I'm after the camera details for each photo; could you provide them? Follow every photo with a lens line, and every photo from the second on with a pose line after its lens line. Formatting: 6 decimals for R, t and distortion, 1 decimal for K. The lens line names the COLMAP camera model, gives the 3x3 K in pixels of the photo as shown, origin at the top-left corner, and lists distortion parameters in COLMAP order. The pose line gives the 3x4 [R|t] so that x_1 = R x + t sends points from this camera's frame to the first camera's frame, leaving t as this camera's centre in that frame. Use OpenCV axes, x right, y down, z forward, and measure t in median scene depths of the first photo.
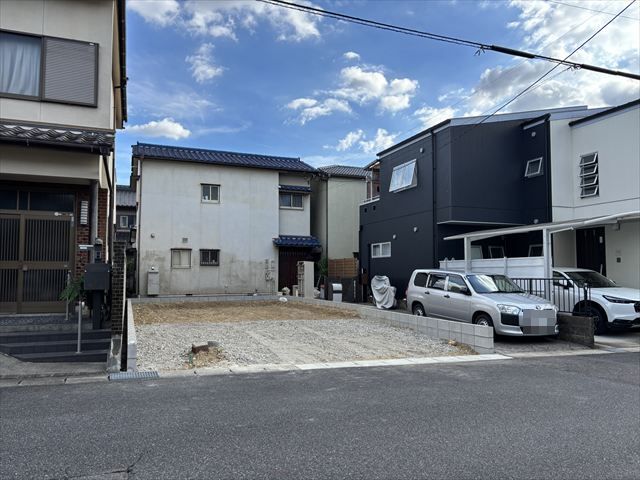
lens RADIAL K [[480.8, 0, 323.9], [0, 480.8, 247.3], [0, 0, 1]] dist [0.076721, -0.094611]
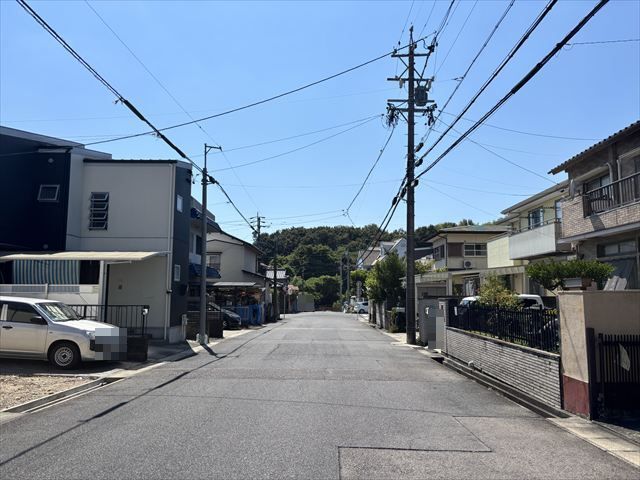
lens RADIAL K [[480.8, 0, 323.9], [0, 480.8, 247.3], [0, 0, 1]] dist [0.076721, -0.094611]
pose [[0.382169, 0.095160, 0.919180, -0.243283], [-0.057414, 0.995207, -0.079160, -0.004651], [-0.922307, -0.022521, 0.385801, 0.075855]]
